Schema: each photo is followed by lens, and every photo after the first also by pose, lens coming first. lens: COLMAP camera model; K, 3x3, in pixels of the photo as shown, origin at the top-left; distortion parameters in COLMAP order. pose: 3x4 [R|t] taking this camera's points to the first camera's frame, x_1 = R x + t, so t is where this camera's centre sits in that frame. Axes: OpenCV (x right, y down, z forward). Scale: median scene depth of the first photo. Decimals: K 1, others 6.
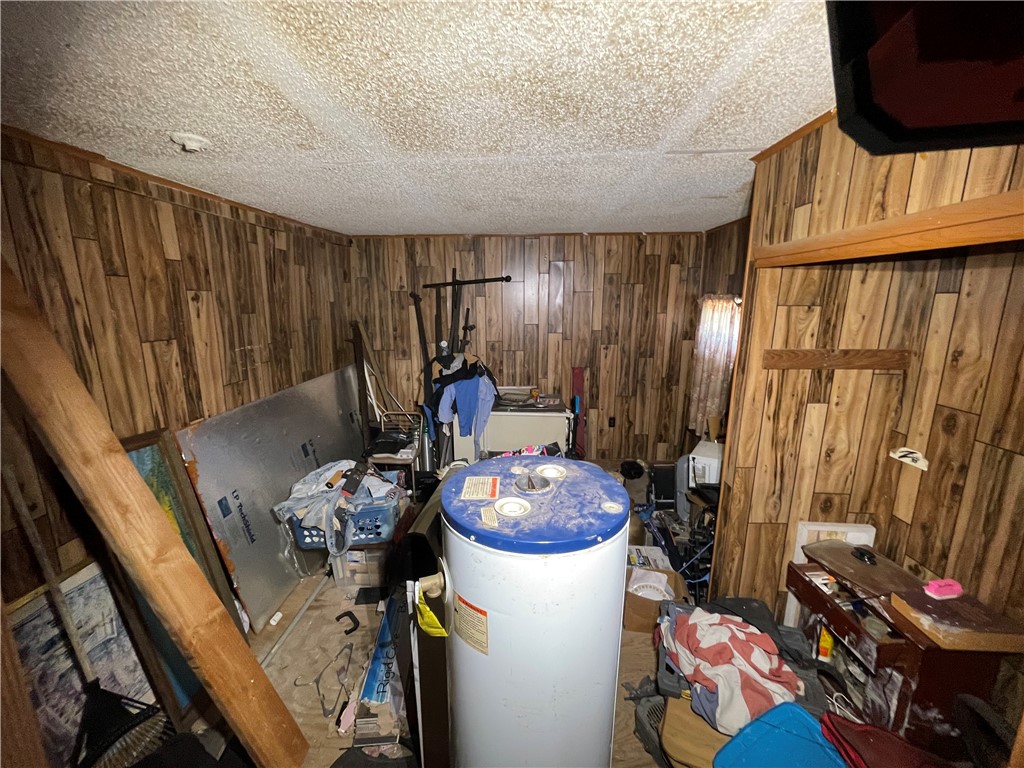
lens RADIAL K [[413.3, 0, 509.0], [0, 413.3, 390.4], [0, 0, 1]] dist [-0.002527, 0.000115]
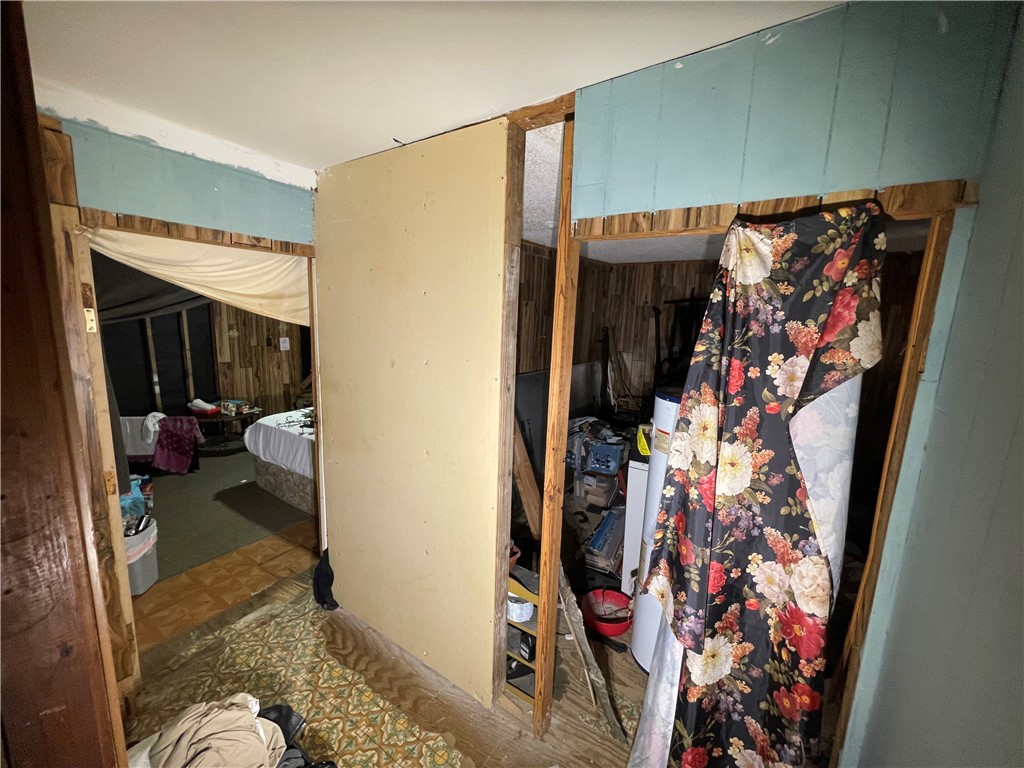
lens RADIAL K [[413.3, 0, 509.3], [0, 413.3, 386.3], [0, 0, 1]] dist [-0.002527, 0.000115]
pose [[0.849867, 0.114409, -0.514429, 0.065195], [-0.143950, 0.989426, -0.017764, 0.088831], [0.506957, 0.089149, 0.857349, -0.279860]]
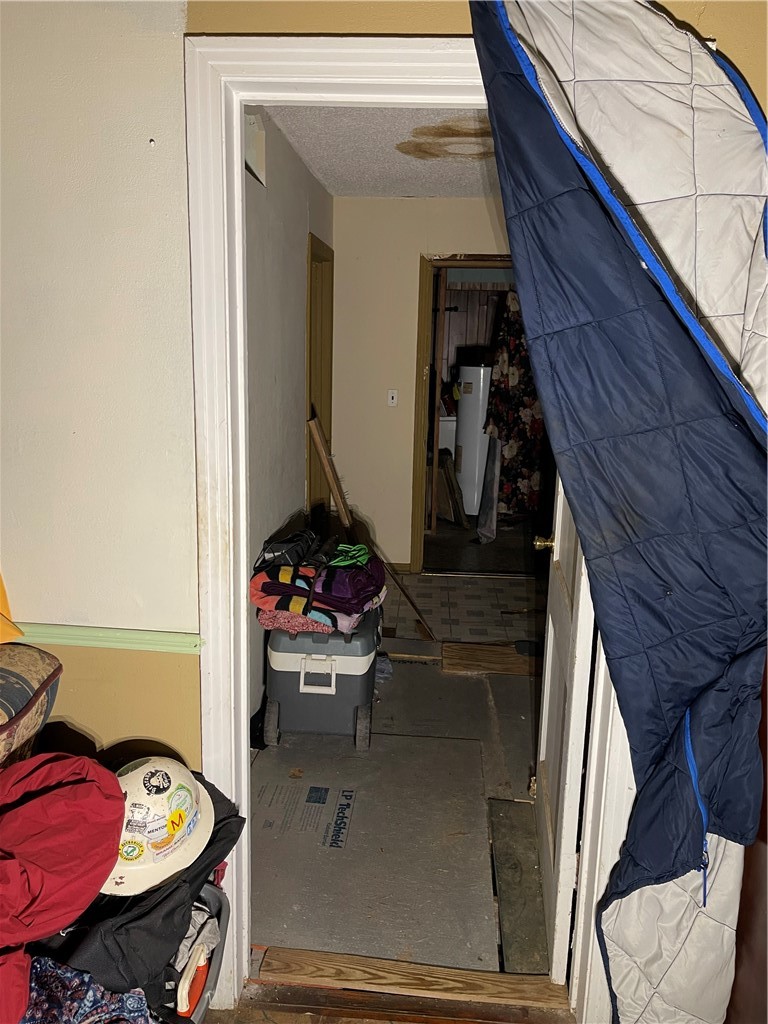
lens RADIAL K [[769.1, 0, 381.2], [0, 769.1, 514.6], [0, 0, 1]] dist [0.013243, 0.001484]
pose [[0.998348, 0.034347, -0.046055, -0.739601], [-0.034117, 0.999401, 0.005767, 1.370917], [0.046225, -0.004187, 0.998922, -5.382587]]
